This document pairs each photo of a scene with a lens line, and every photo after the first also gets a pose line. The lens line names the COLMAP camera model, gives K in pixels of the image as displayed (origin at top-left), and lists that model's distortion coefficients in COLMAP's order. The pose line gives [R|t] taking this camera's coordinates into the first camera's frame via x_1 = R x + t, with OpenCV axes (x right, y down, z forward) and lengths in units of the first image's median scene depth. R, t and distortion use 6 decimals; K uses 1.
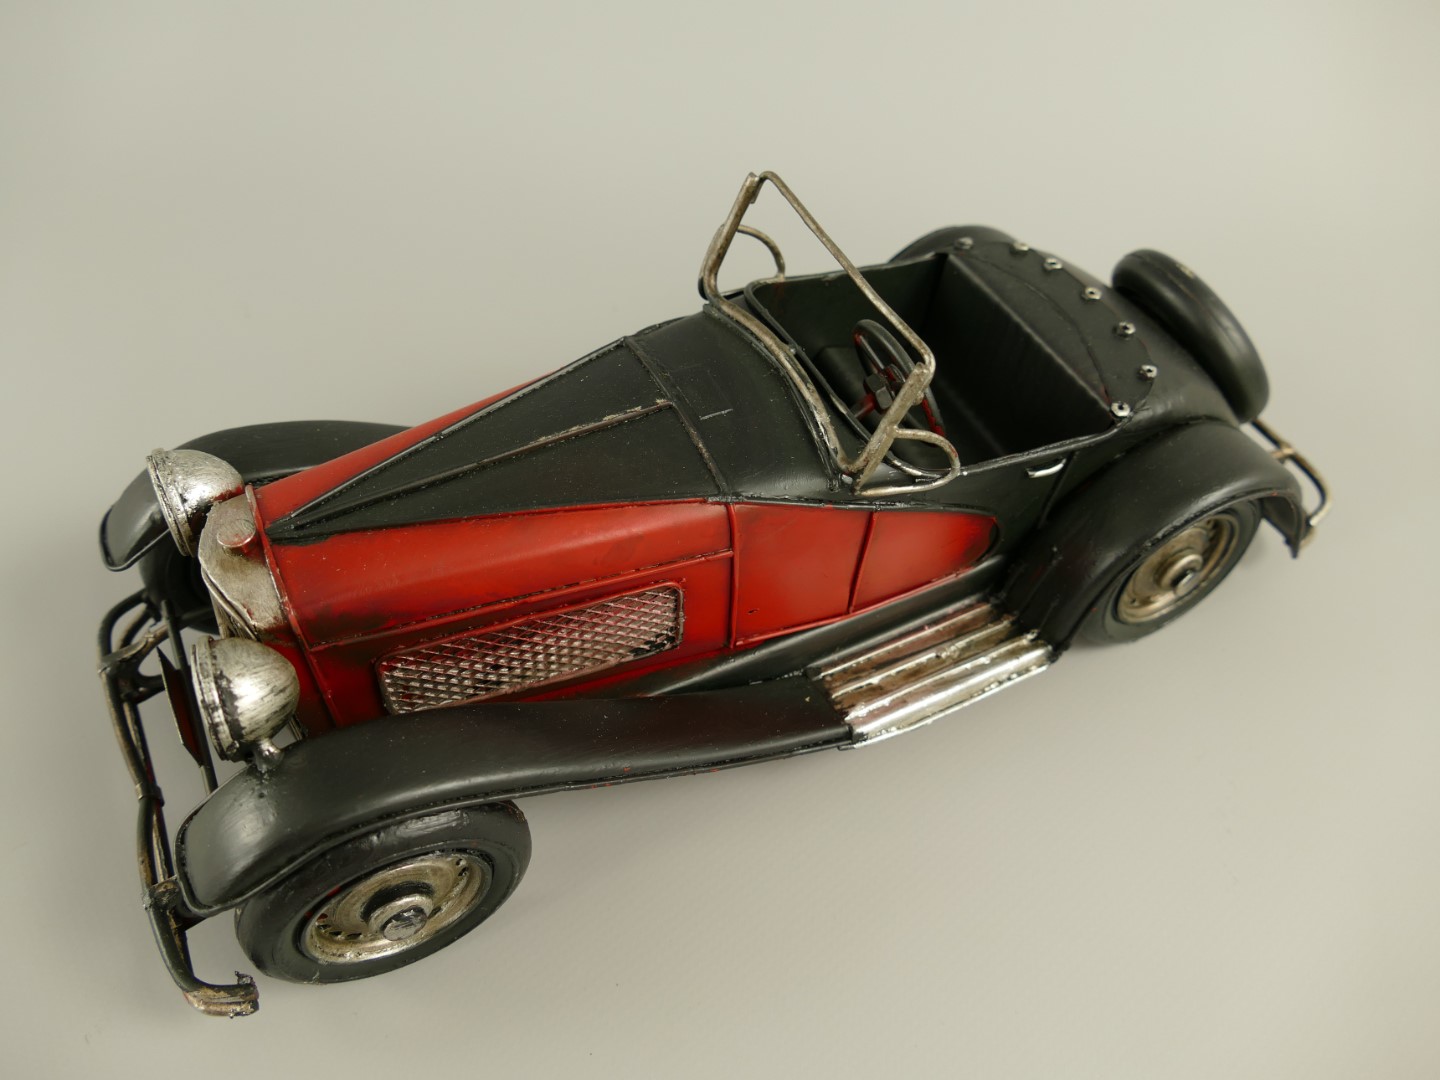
lens RADIAL K [[1135.3, 0, 719.8], [0, 1135.3, 541.6], [0, 0, 1]] dist [-0.010471, 0.001173]
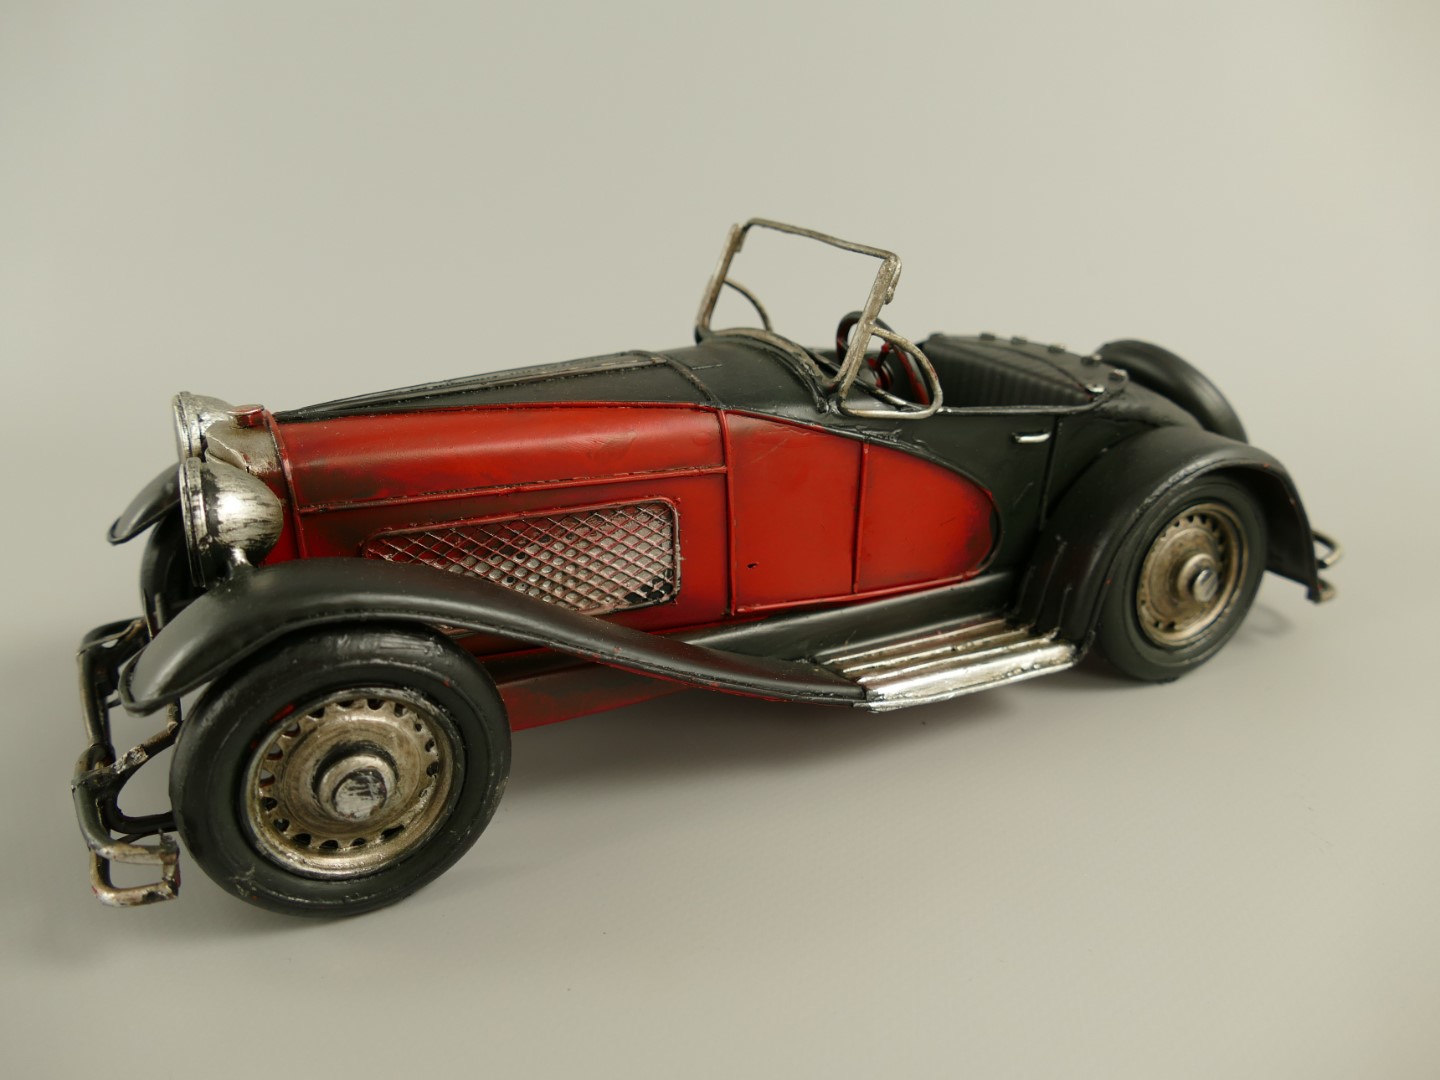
lens RADIAL K [[1135.3, 0, 720.9], [0, 1135.3, 542.8], [0, 0, 1]] dist [-0.010471, 0.001173]
pose [[0.998956, -0.041198, -0.019727, 0.022564], [0.027525, 0.887595, -0.459801, 0.504052], [0.036452, 0.458778, 0.887803, 0.123818]]
